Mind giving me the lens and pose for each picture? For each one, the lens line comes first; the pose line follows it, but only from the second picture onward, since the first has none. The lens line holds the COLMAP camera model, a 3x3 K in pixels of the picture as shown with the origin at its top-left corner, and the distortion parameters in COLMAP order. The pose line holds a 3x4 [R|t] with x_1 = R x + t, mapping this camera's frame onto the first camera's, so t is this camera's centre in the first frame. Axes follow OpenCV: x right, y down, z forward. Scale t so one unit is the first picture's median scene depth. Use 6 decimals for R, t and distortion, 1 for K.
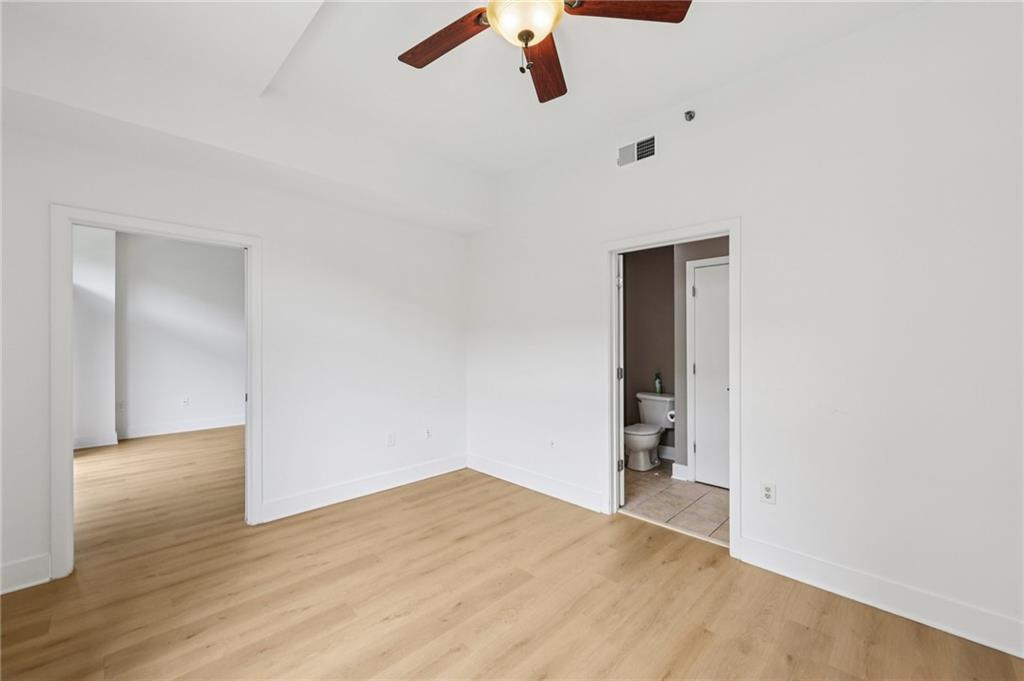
lens RADIAL K [[413.4, 0, 509.1], [0, 413.4, 342.1], [0, 0, 1]] dist [0.001695, 0.000287]
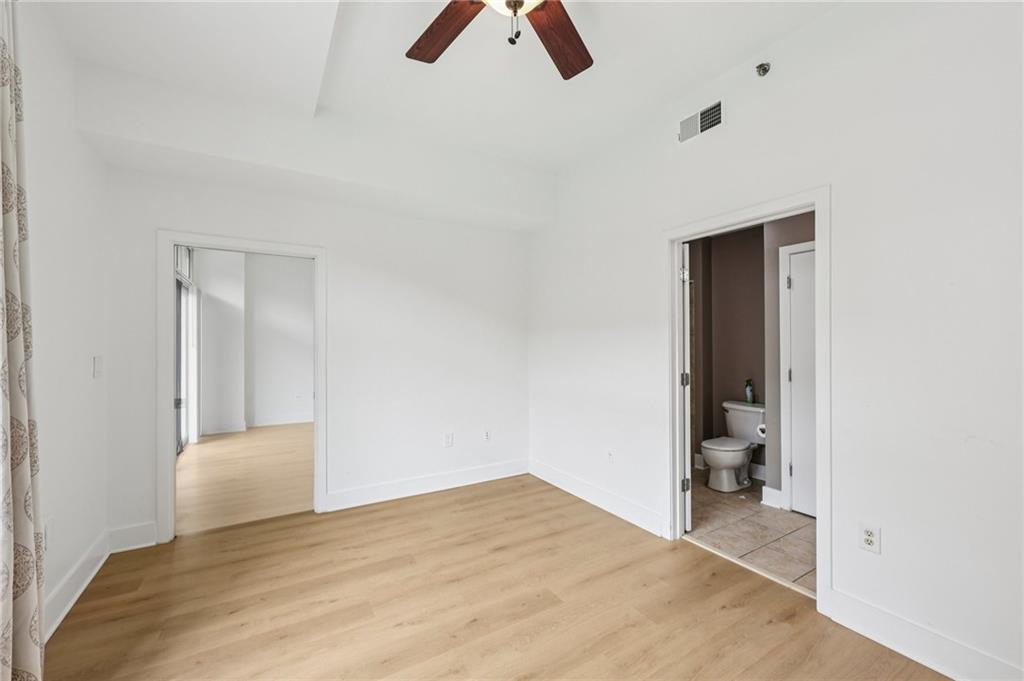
lens RADIAL K [[412.7, 0, 509.1], [0, 412.7, 343.3], [0, 0, 1]] dist [0.000033, 0.000115]
pose [[0.969980, -0.003149, -0.243163, 0.136459], [0.002941, 0.999995, -0.001218, -0.000846], [0.243166, 0.000467, 0.969985, 0.073205]]
